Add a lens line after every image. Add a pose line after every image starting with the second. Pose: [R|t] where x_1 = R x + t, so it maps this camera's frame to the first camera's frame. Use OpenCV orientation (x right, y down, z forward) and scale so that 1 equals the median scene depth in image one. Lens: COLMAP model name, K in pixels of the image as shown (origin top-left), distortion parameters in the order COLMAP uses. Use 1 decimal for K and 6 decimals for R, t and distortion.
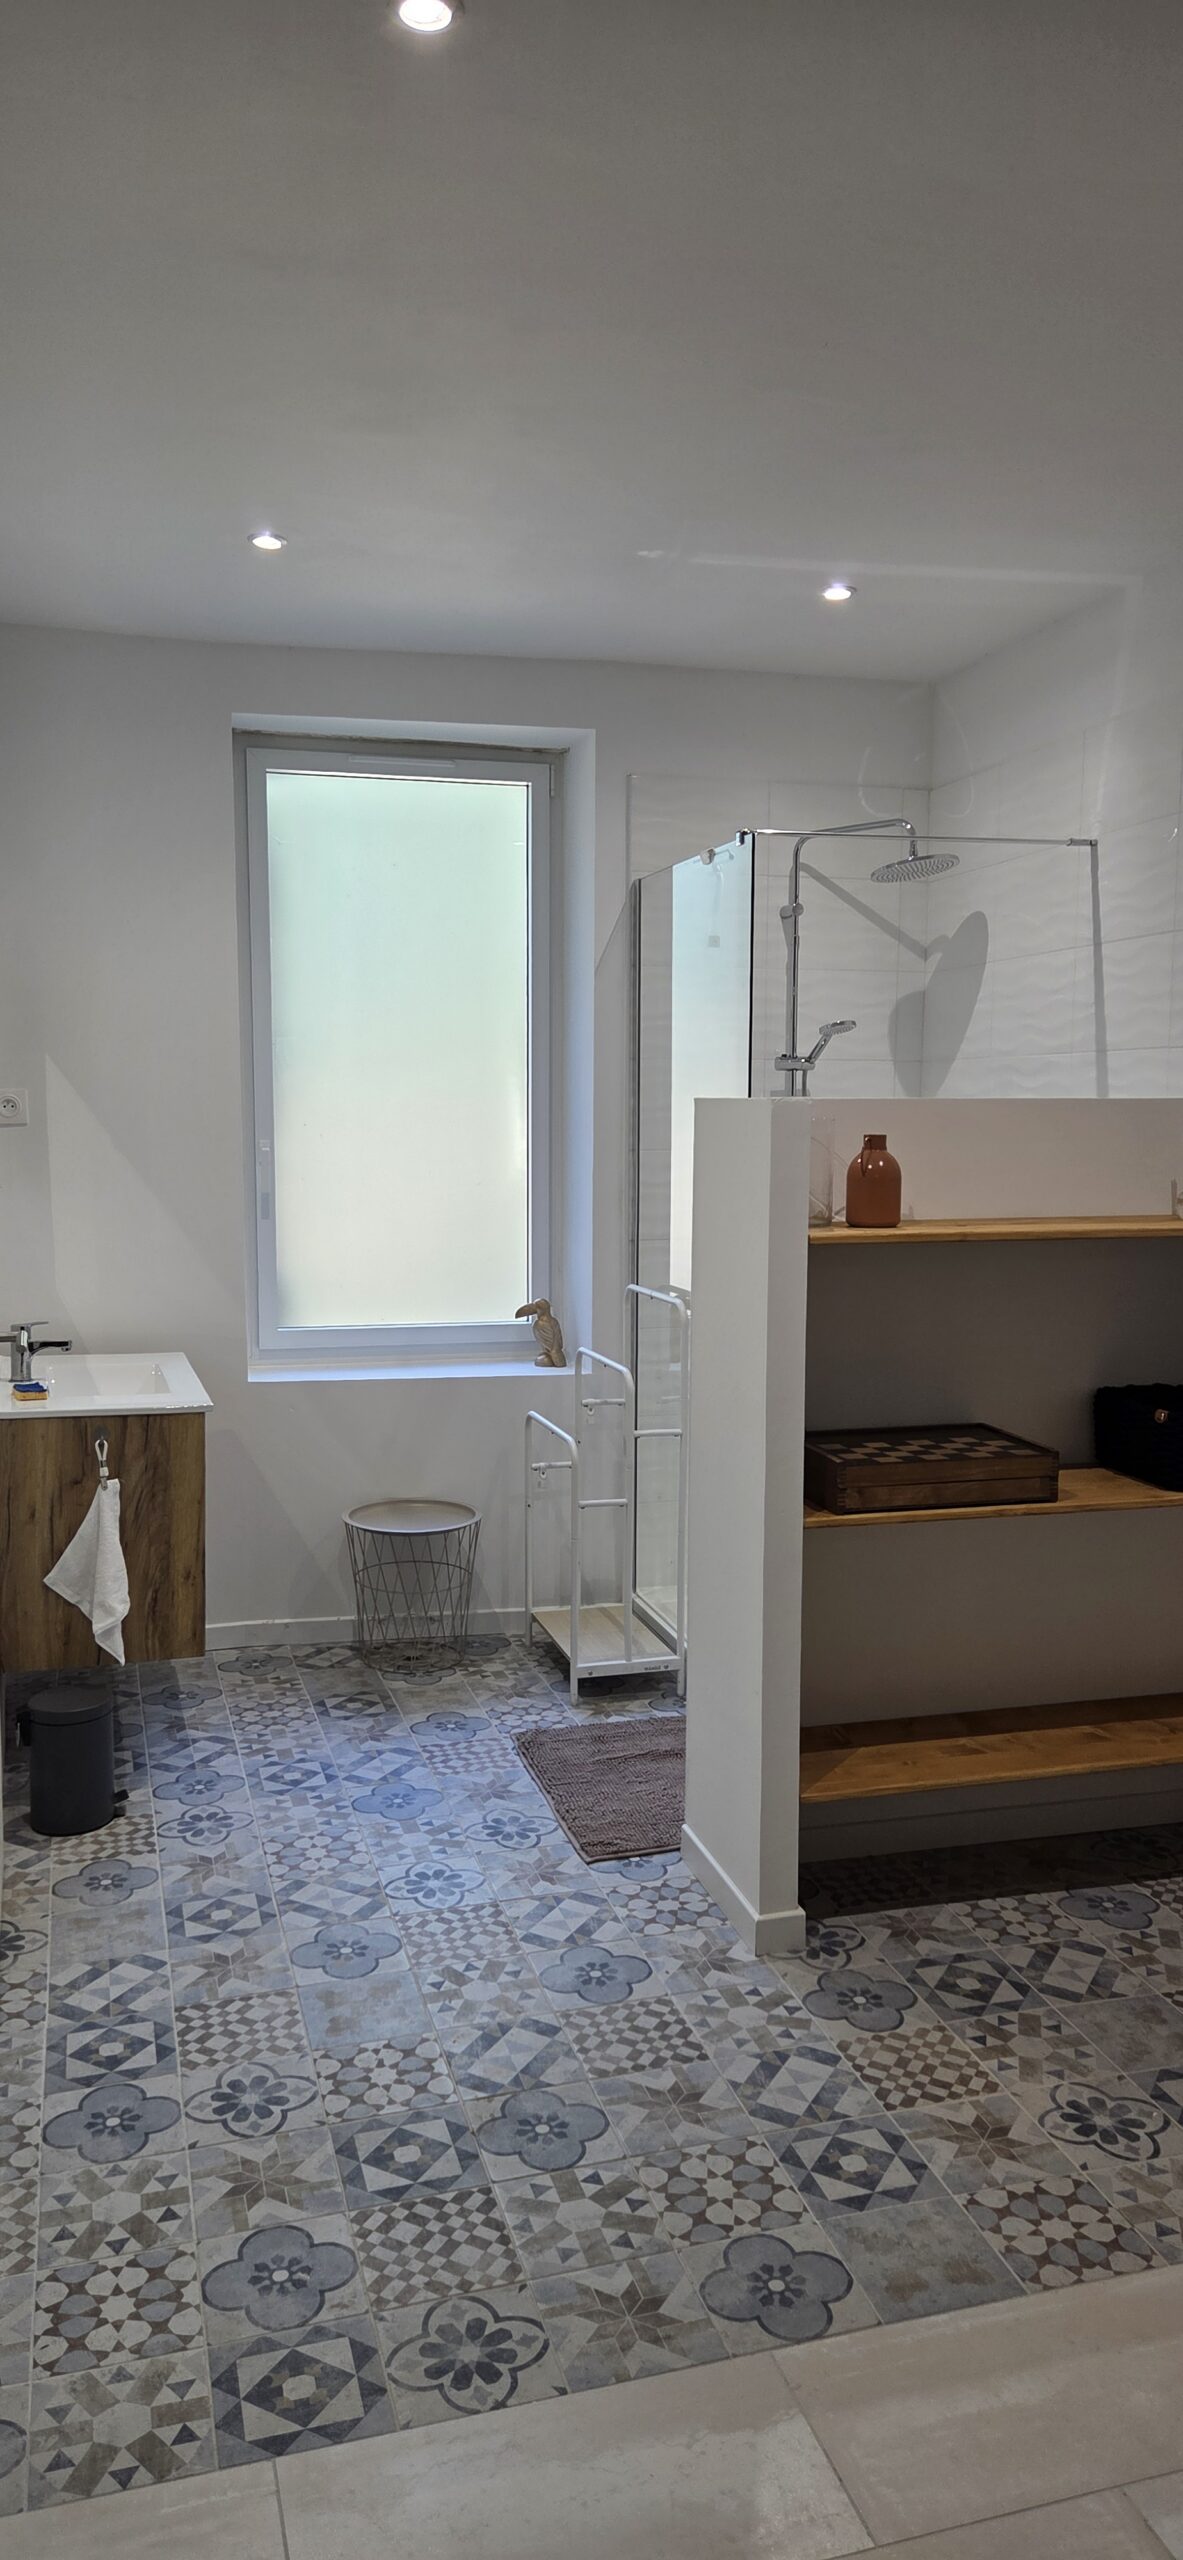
lens RADIAL K [[1702.9, 0, 574.2], [0, 1702.9, 1292.4], [0, 0, 1]] dist [0.084088, -0.065959]
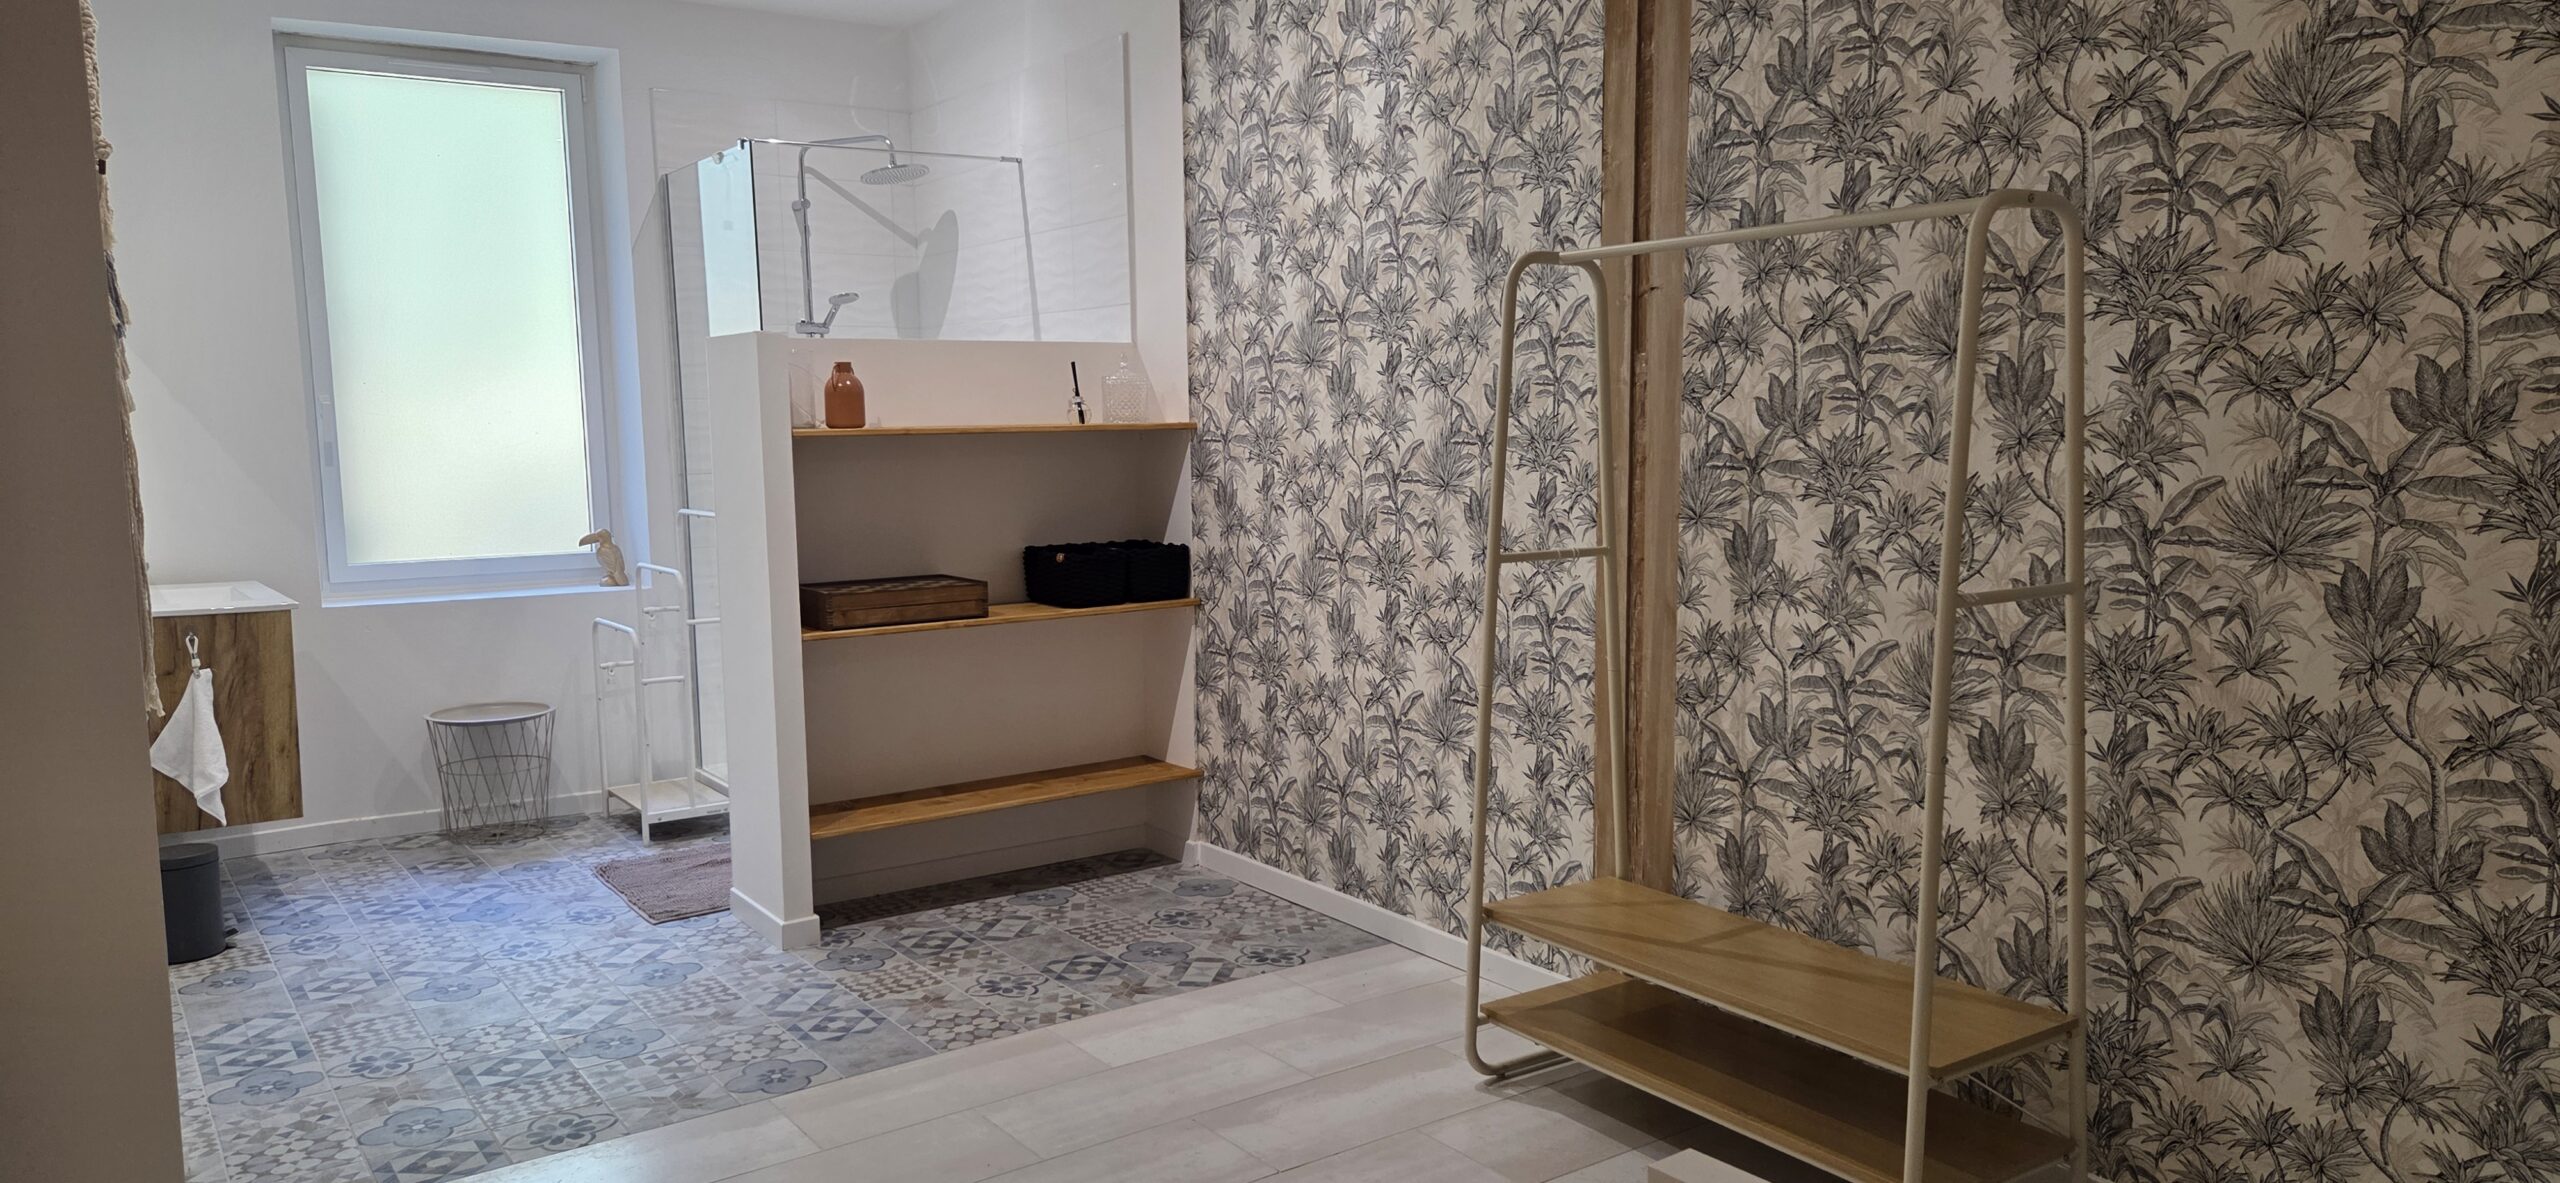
lens RADIAL K [[1708.8, 0, 1280.0], [0, 1708.8, 603.3], [0, 0, 1]] dist [0.078315, -0.067364]
pose [[0.941717, -0.054951, 0.331888, 0.037396], [0.055661, 0.998422, 0.007375, 0.118489], [-0.331770, 0.011528, 0.943290, -0.456251]]
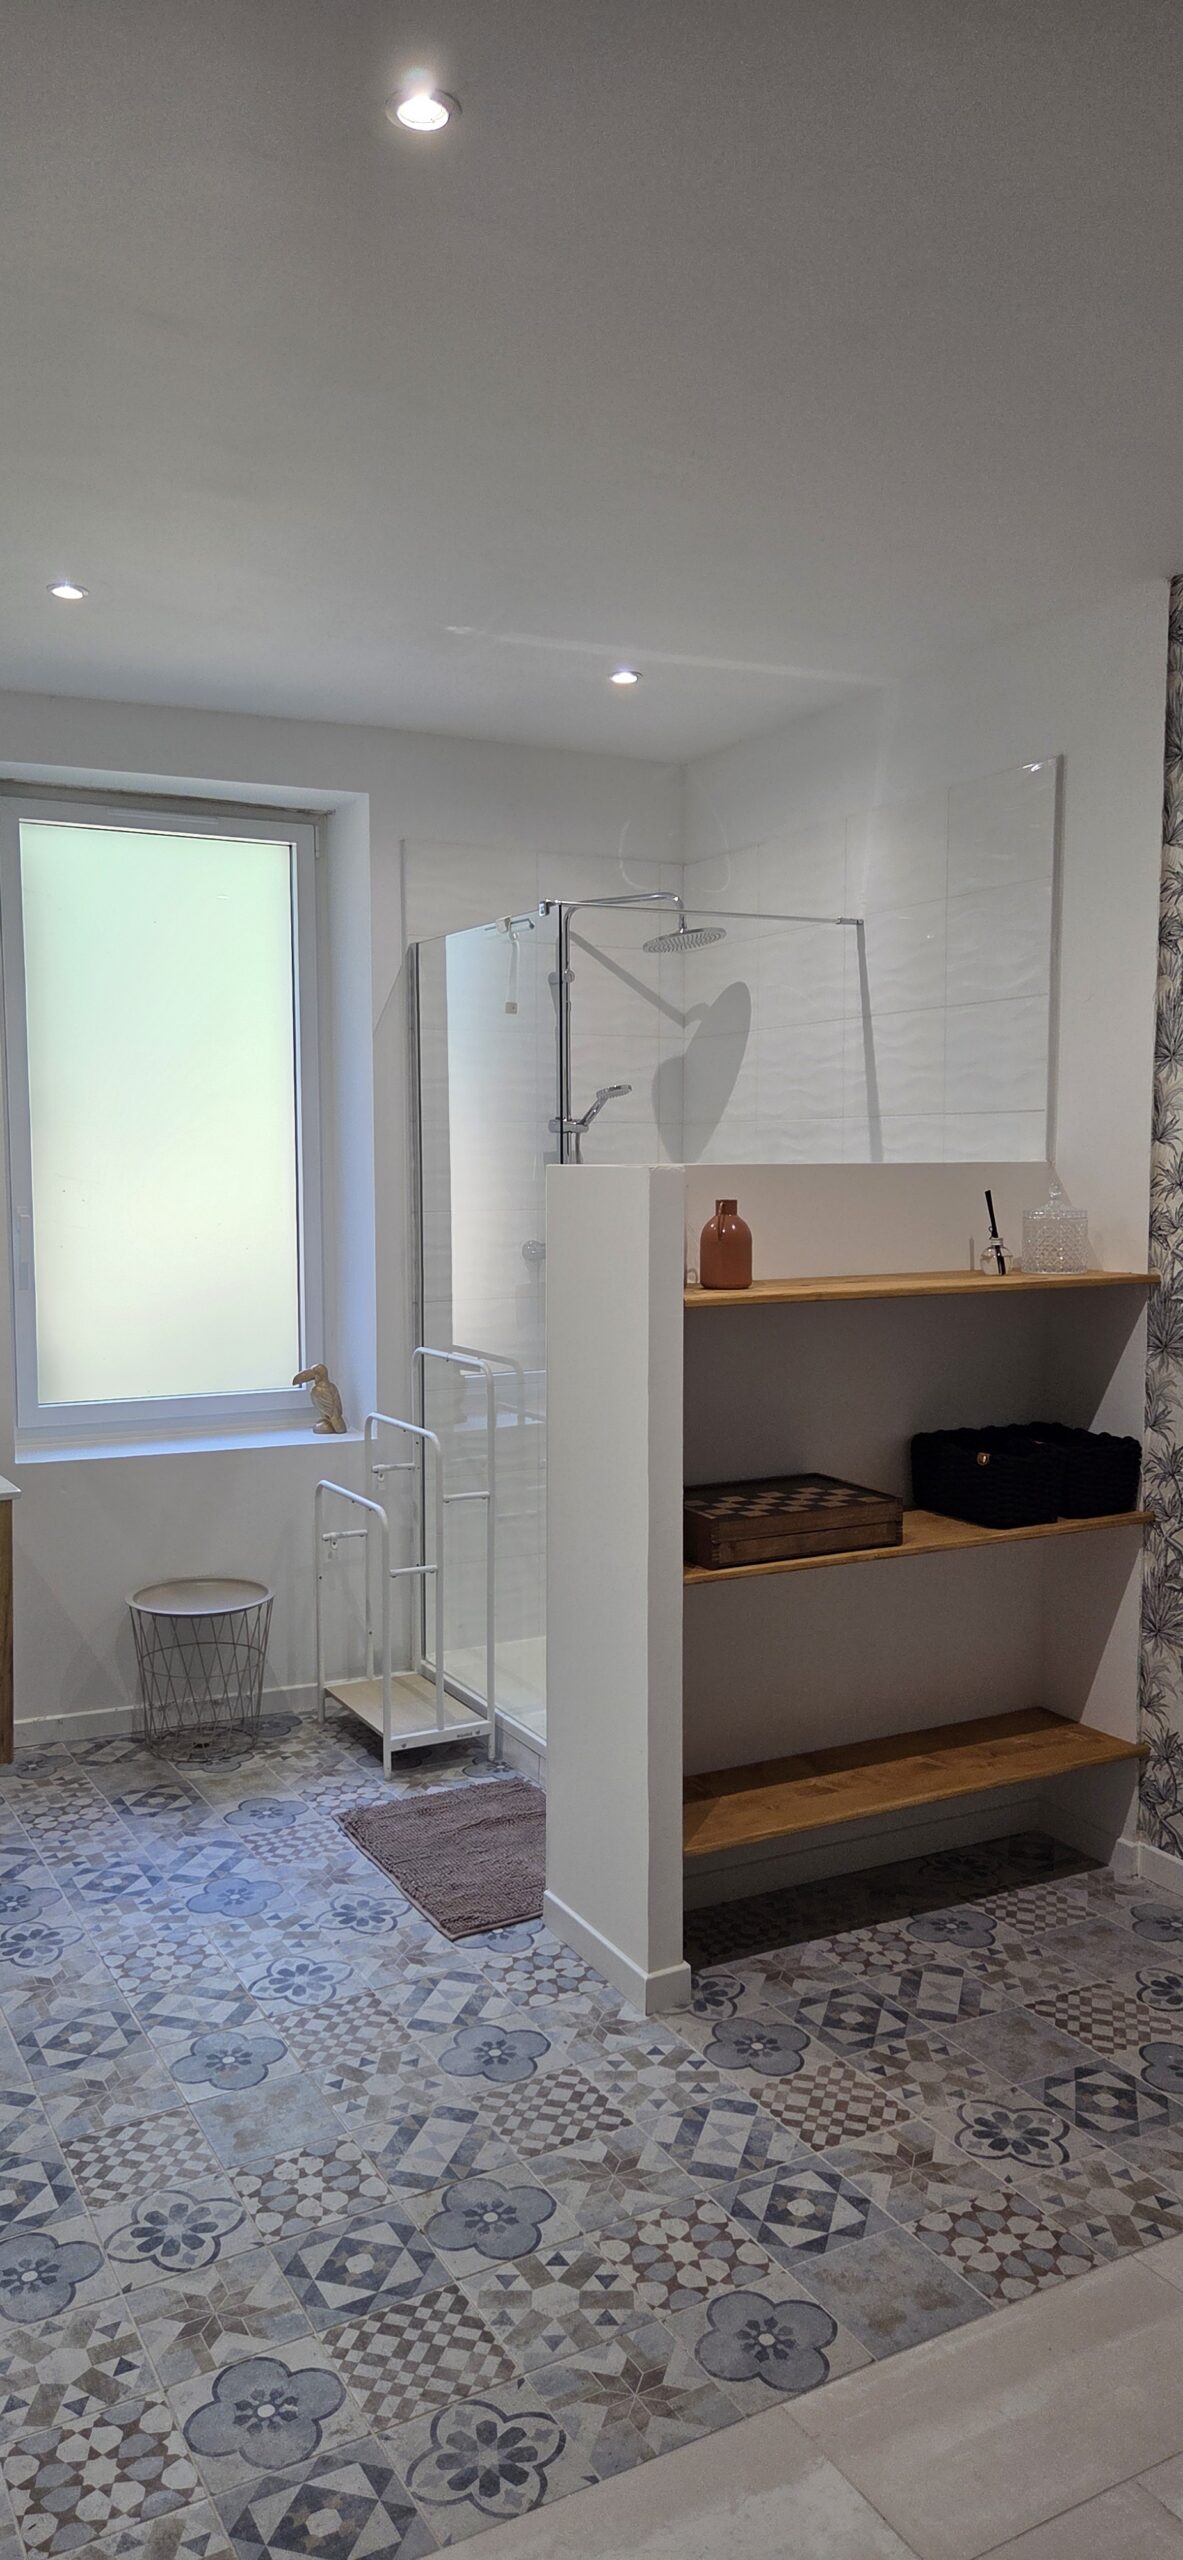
lens RADIAL K [[1708.8, 0, 573.6], [0, 1708.8, 1293.7], [0, 0, 1]] dist [0.078315, -0.067364]
pose [[0.975770, -0.023290, 0.217556, -0.147806], [0.029721, 0.999211, -0.026336, -0.010992], [-0.216771, 0.032163, 0.975692, 0.009480]]
